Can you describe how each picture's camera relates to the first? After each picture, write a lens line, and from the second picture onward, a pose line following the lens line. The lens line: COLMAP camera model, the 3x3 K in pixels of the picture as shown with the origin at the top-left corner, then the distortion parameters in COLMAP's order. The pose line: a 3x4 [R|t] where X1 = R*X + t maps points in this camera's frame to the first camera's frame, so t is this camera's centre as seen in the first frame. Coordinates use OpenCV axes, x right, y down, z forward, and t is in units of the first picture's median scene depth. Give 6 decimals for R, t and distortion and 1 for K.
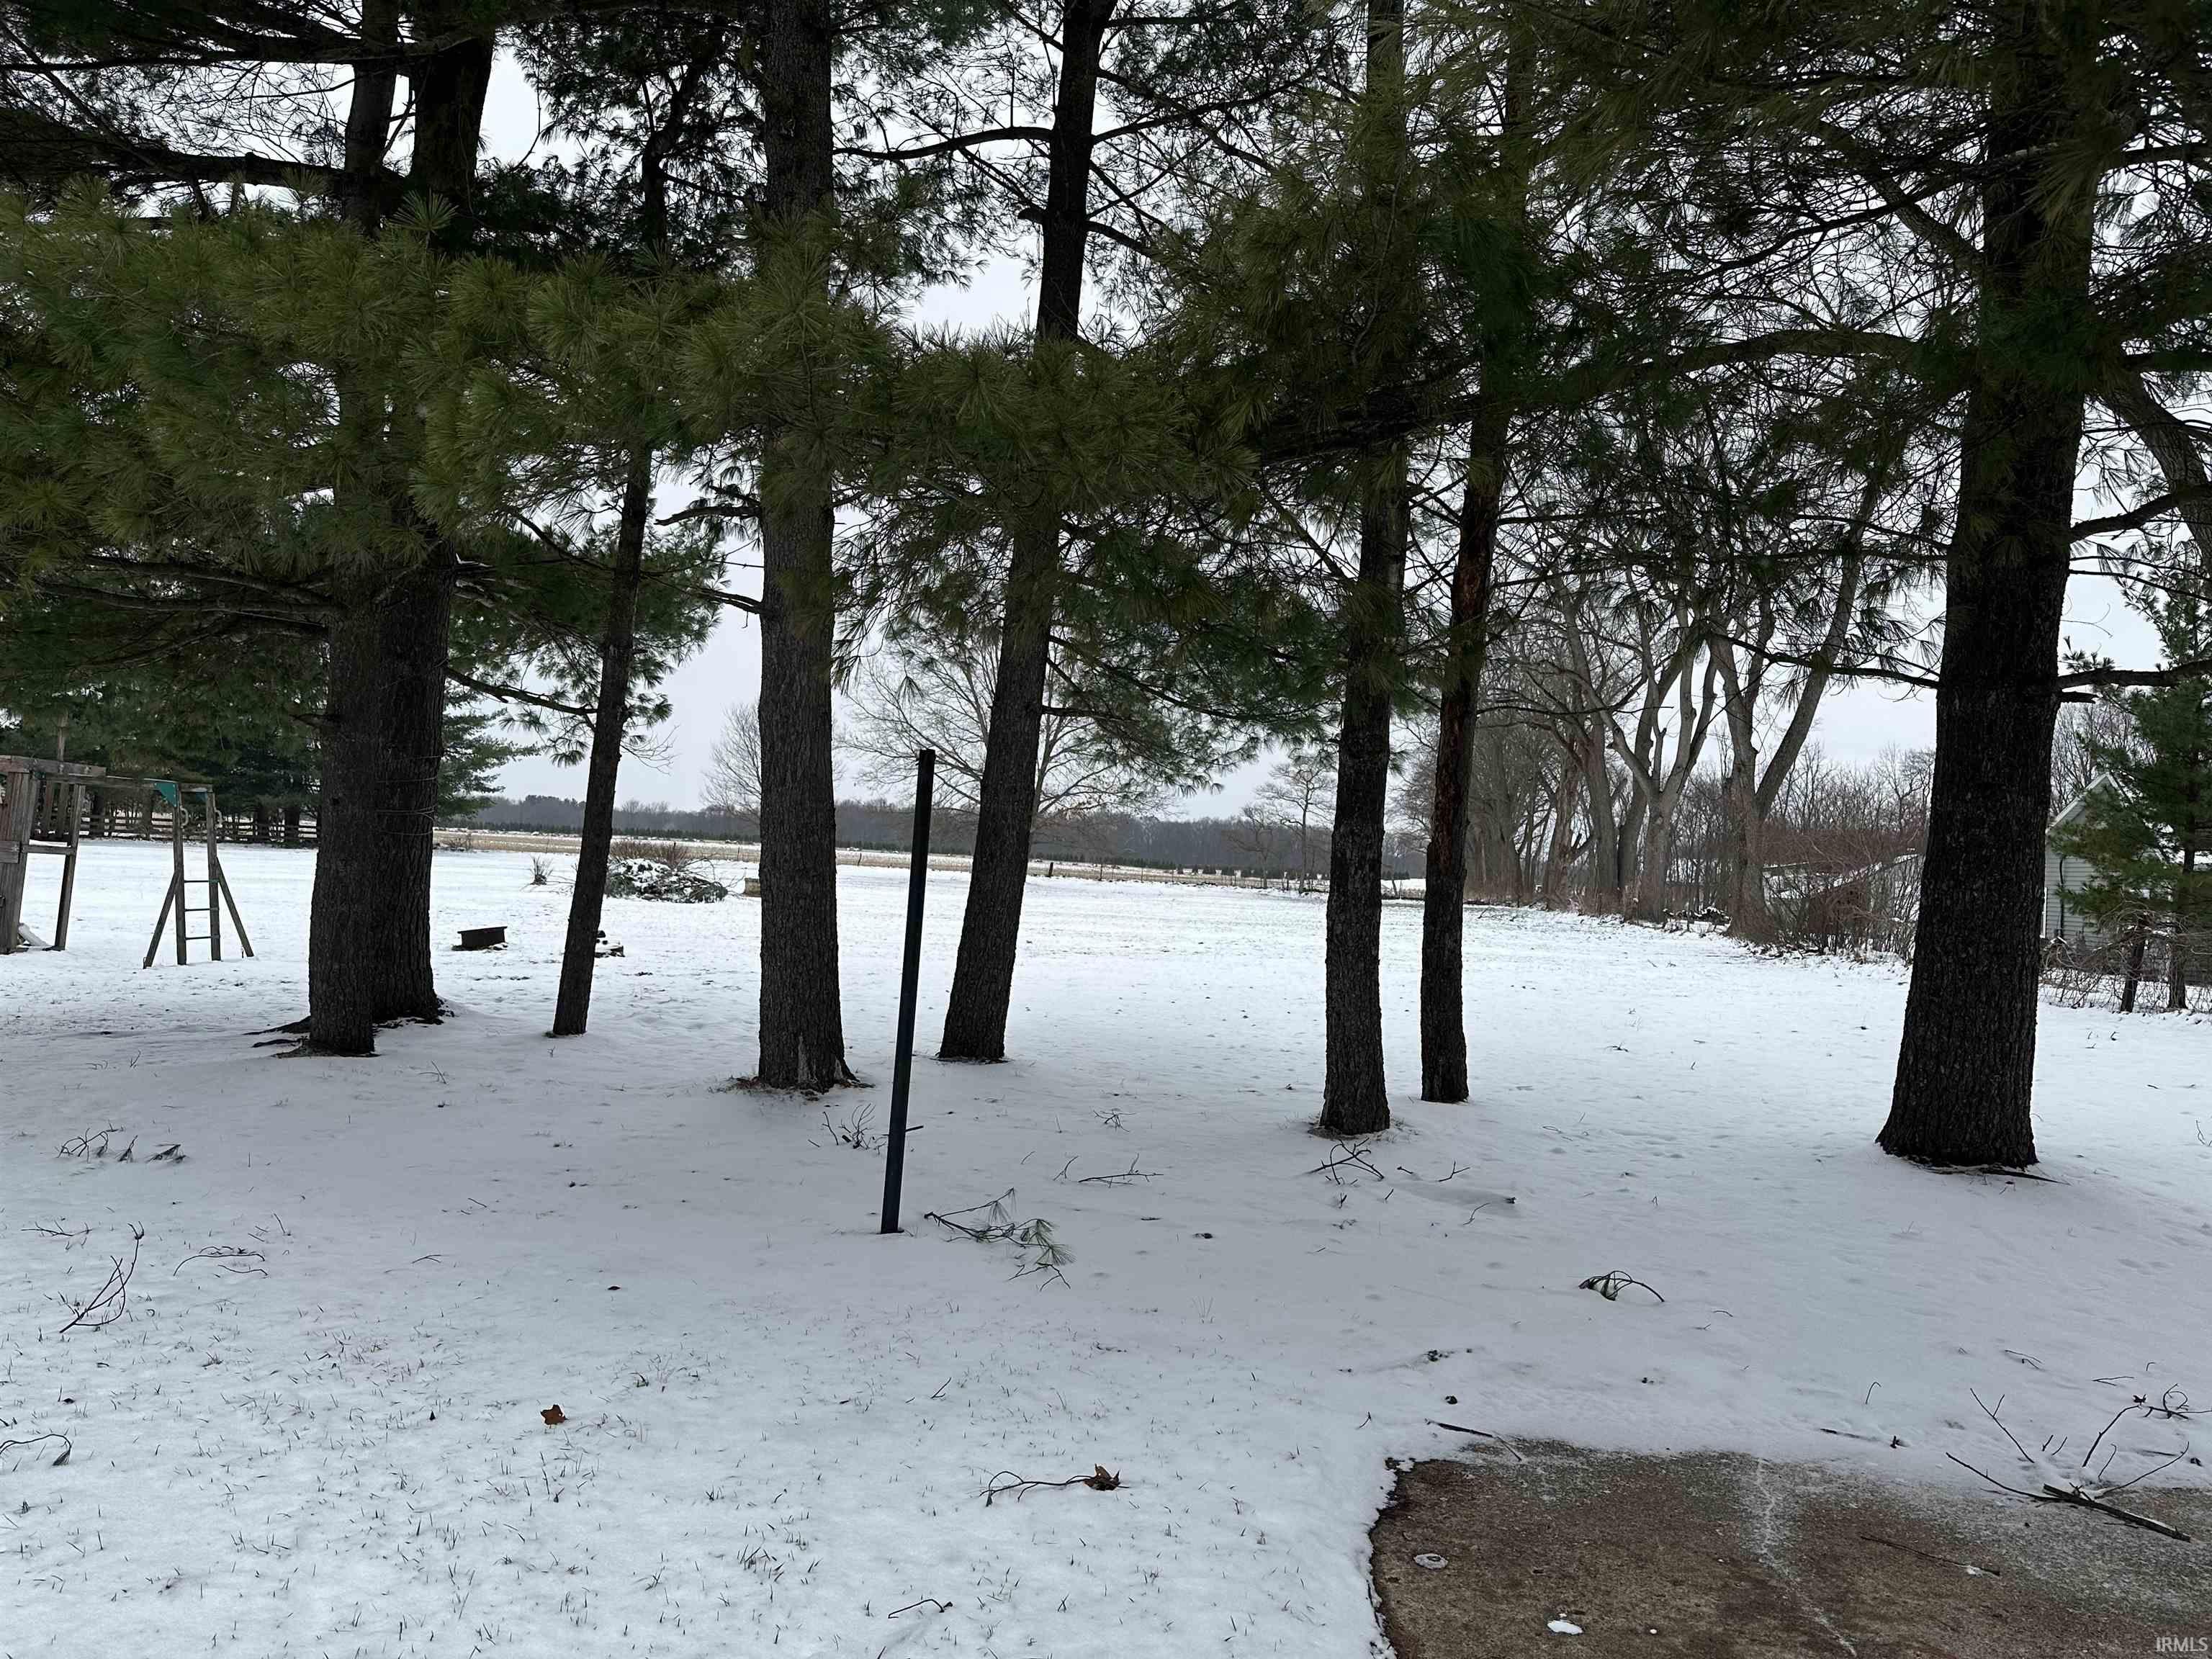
lens RADIAL K [[1524.0, 0, 1106.0], [0, 1524.0, 829.5], [0, 0, 1]] dist [0.115862, -0.002434]
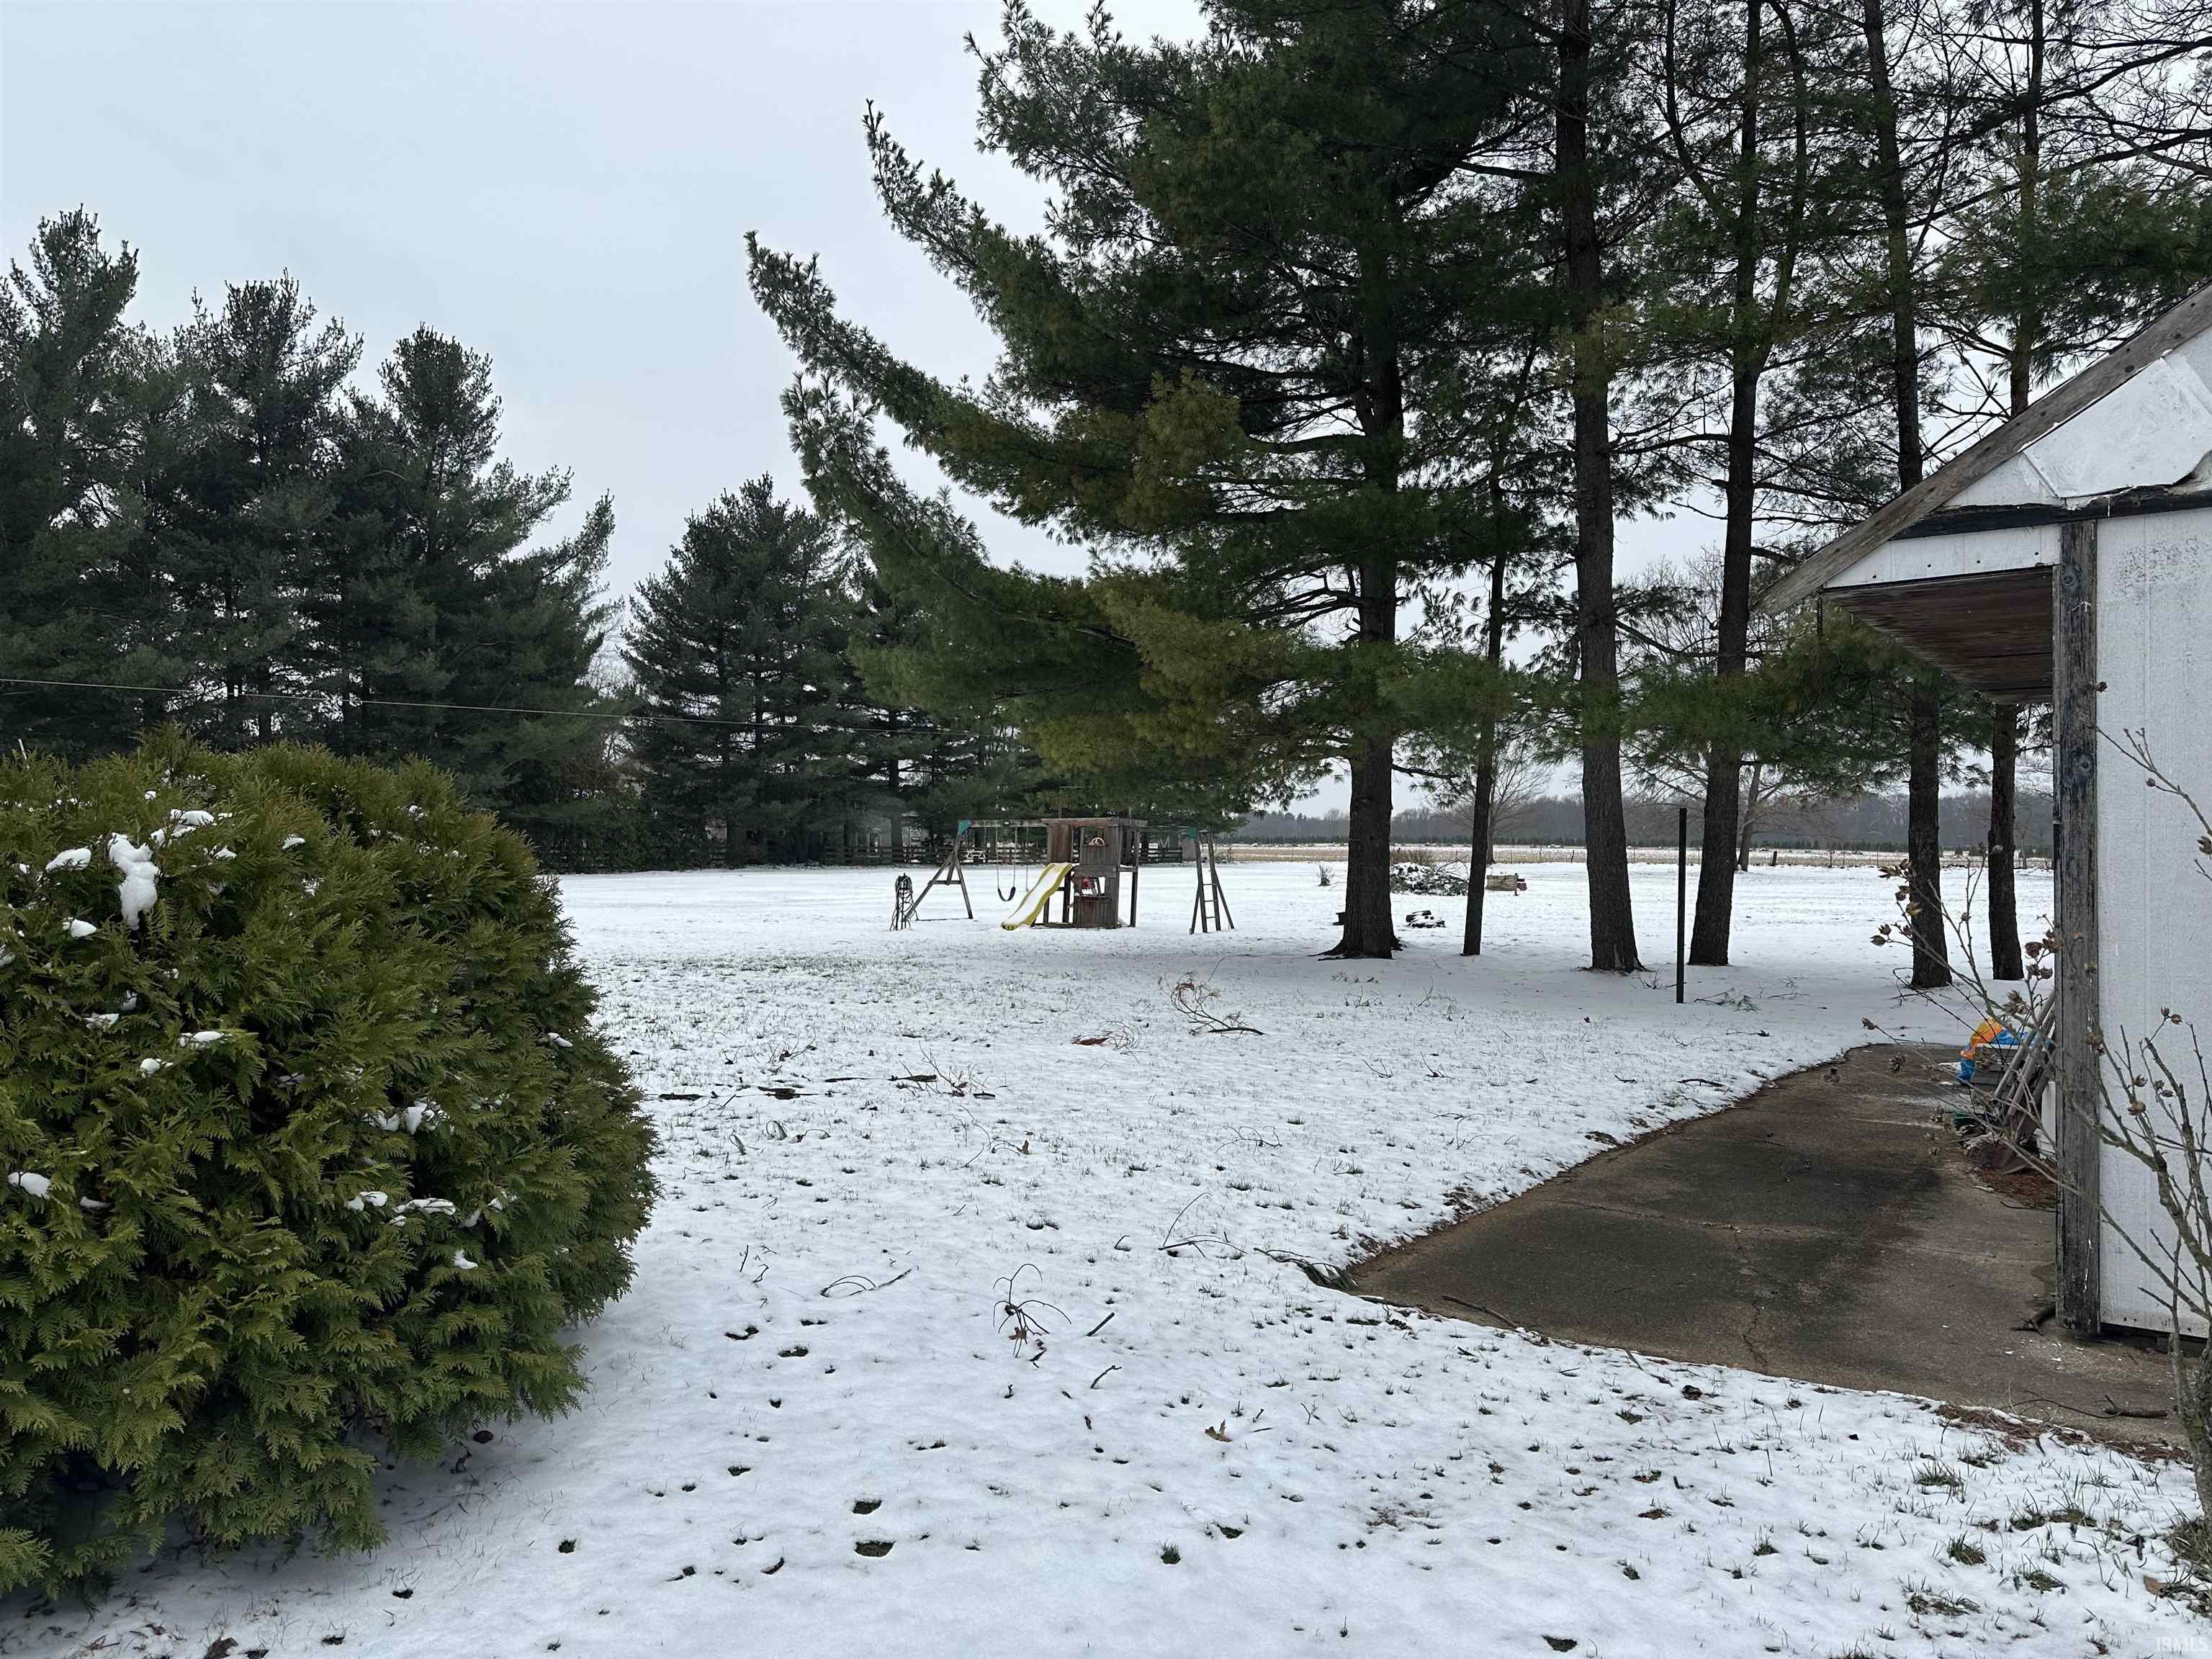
lens RADIAL K [[1524.0, 0, 1106.0], [0, 1524.0, 829.5], [0, 0, 1]] dist [0.115862, -0.002434]
pose [[0.902102, -0.052069, -0.428370, 0.017751], [0.051762, 0.998583, -0.012374, -0.005865], [0.428408, -0.011011, 0.903519, -0.264426]]
